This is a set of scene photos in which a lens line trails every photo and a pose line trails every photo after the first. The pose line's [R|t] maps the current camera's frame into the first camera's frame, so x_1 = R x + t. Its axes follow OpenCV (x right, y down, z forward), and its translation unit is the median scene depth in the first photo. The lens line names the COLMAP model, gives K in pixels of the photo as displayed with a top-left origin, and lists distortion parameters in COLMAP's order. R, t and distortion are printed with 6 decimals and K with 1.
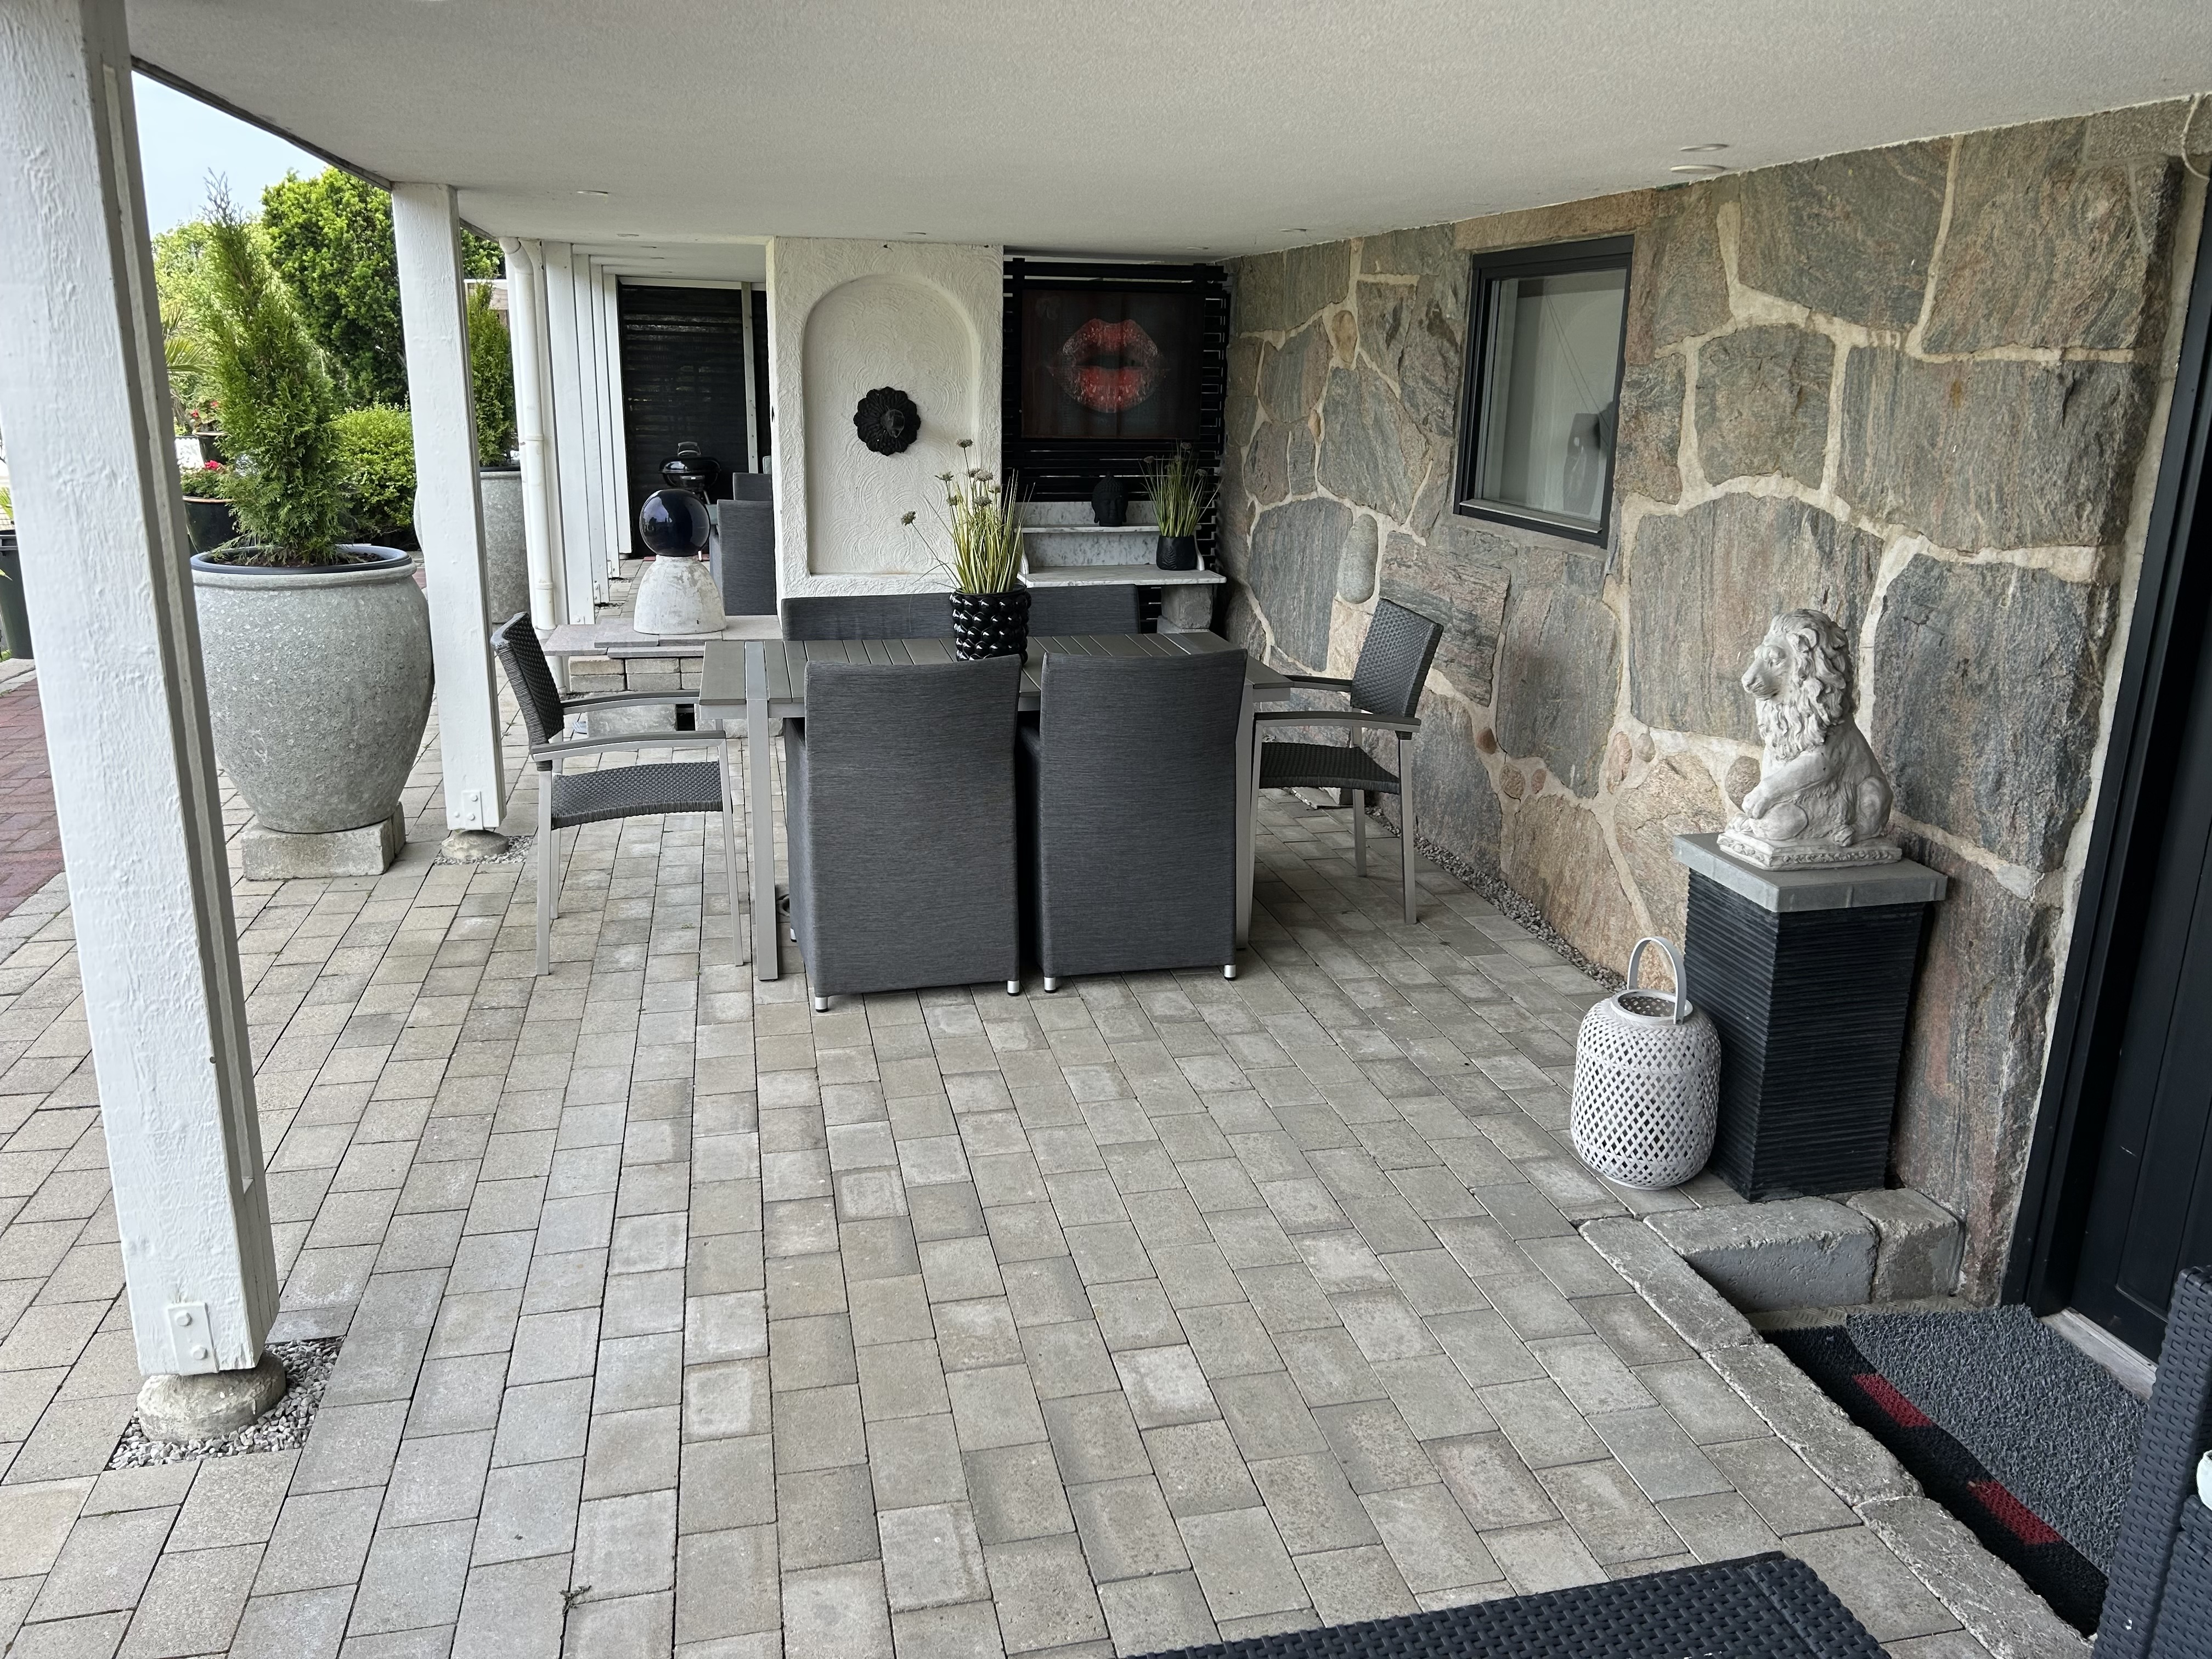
lens RADIAL K [[1656.7, 0, 1109.4], [0, 1656.7, 823.2], [0, 0, 1]] dist [0.019698, -0.005335]
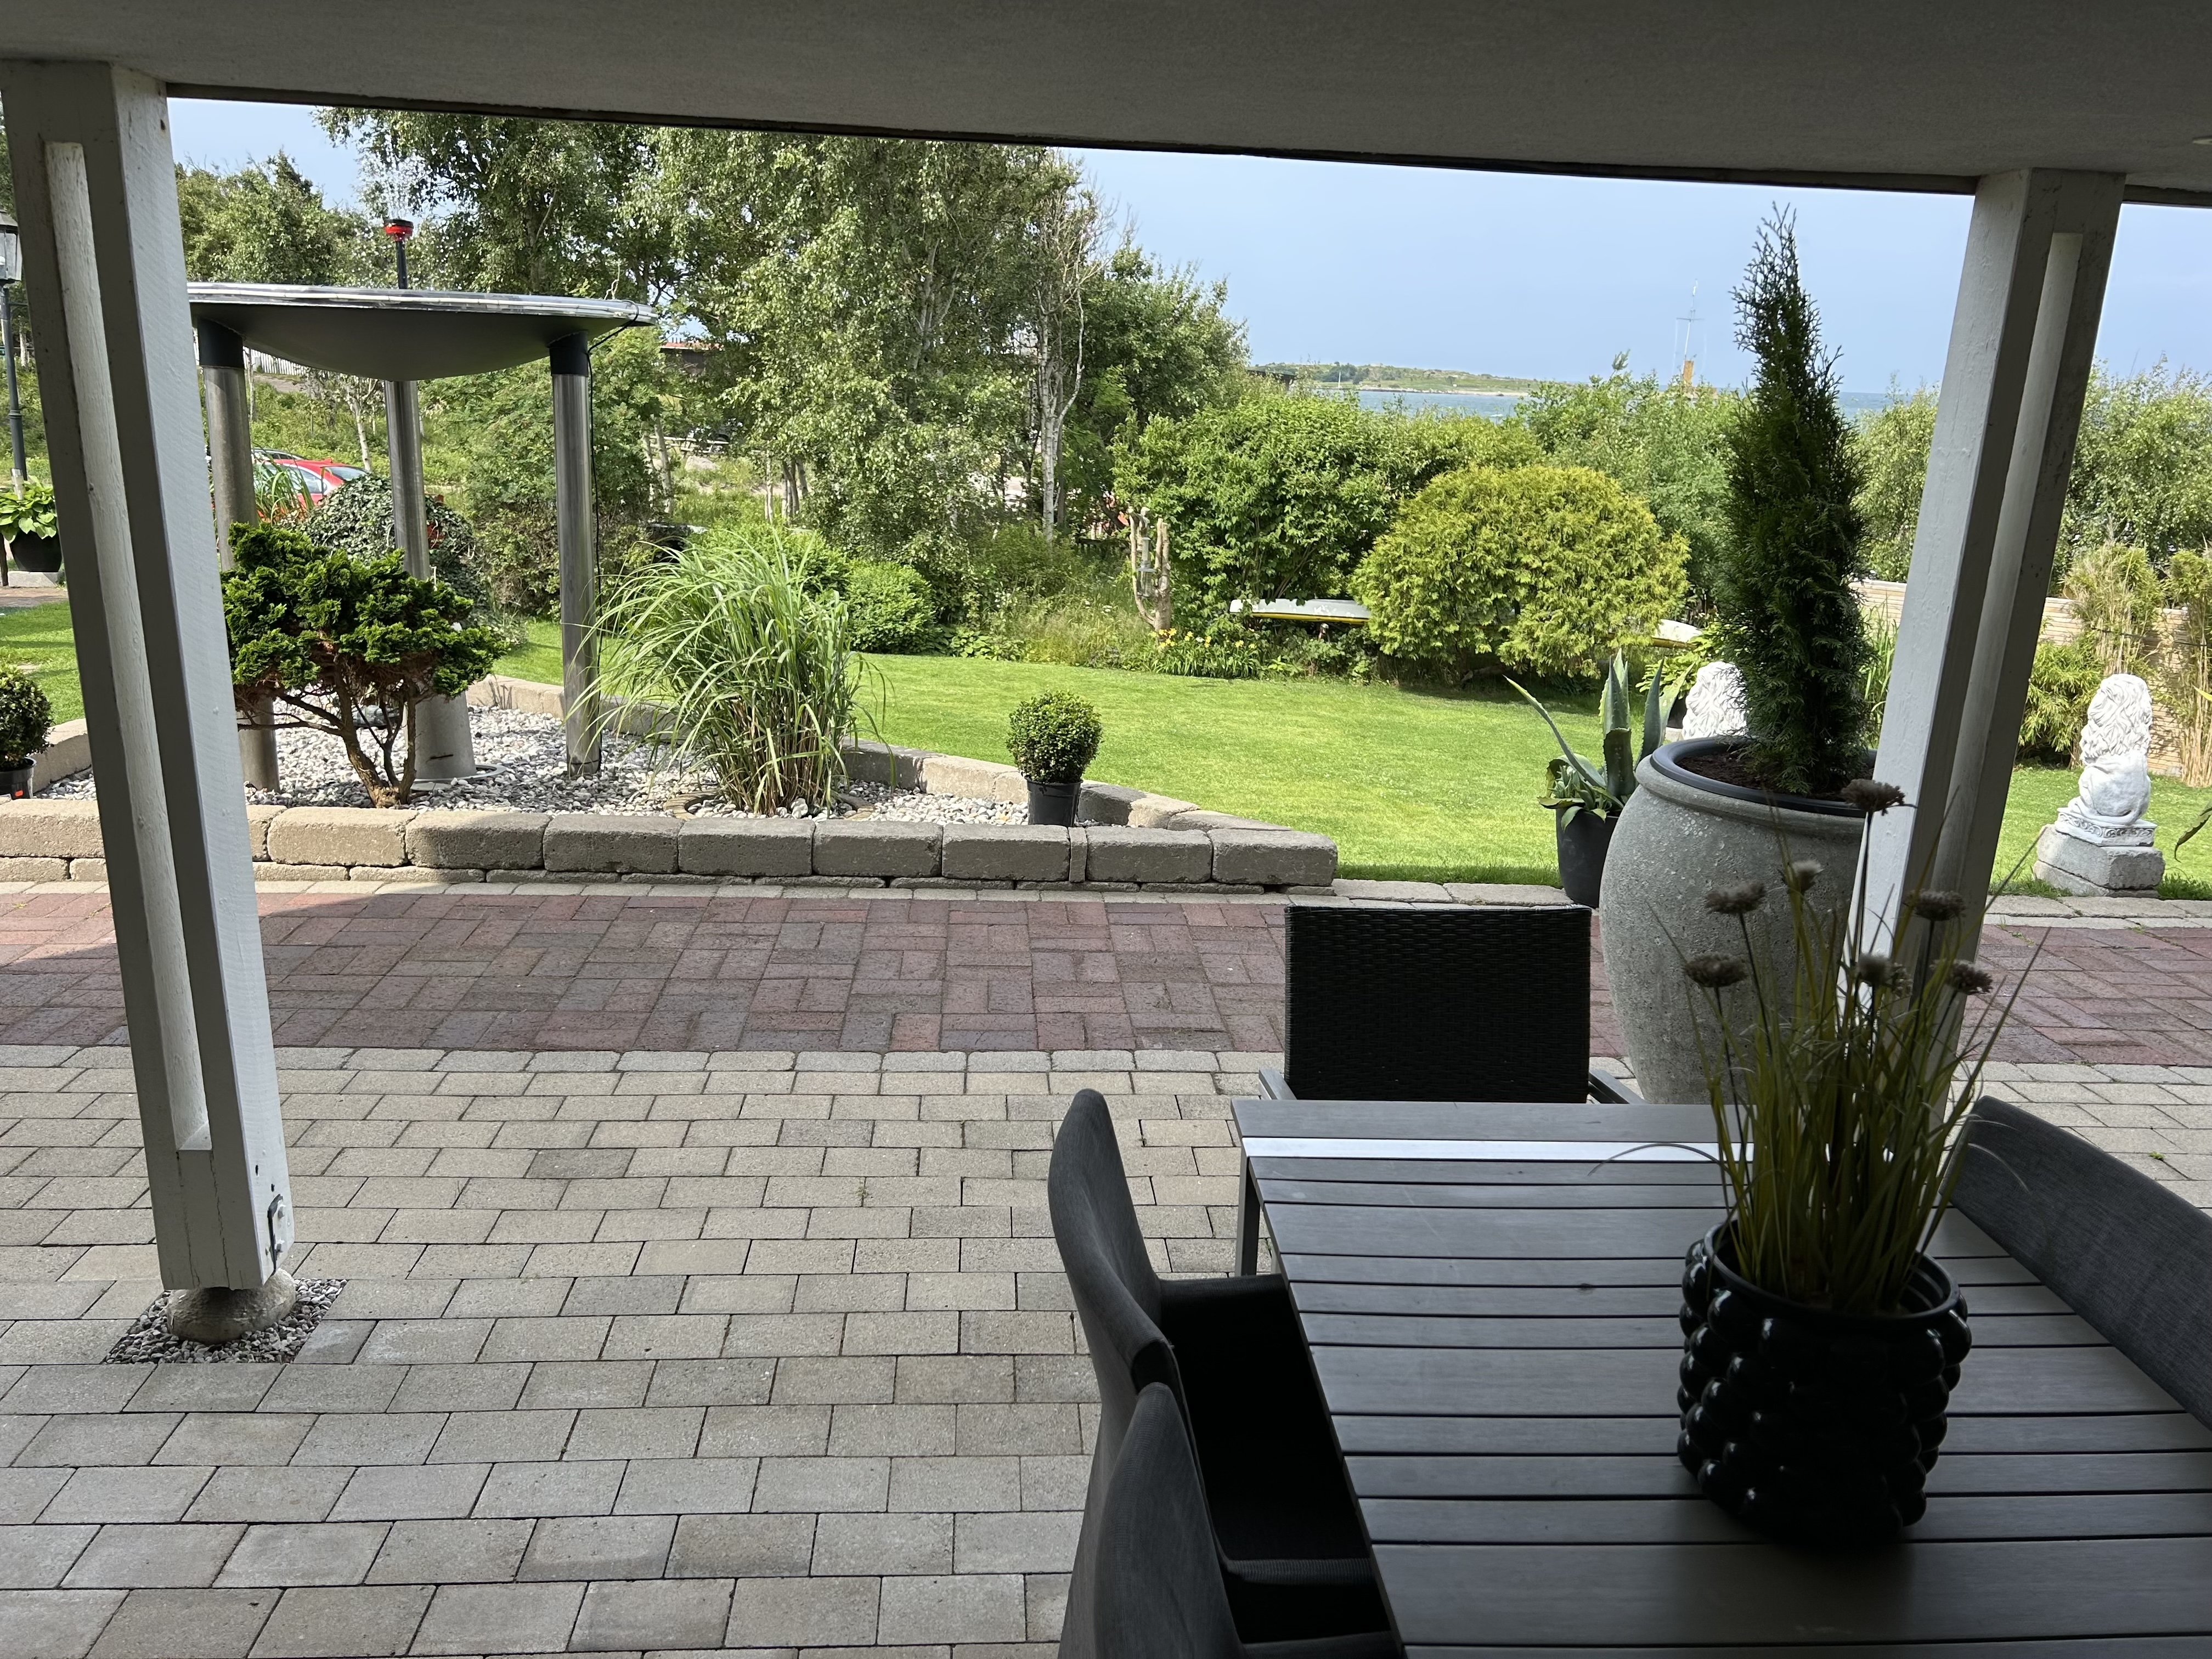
lens RADIAL K [[1656.7, 0, 1106.0], [0, 1656.7, 840.3], [0, 0, 1]] dist [0.019698, -0.005335]
pose [[-0.153412, 0.233438, -0.960193, 0.283216], [-0.310501, 0.911092, 0.271110, -0.319217], [0.938112, 0.339733, -0.067289, 1.109911]]
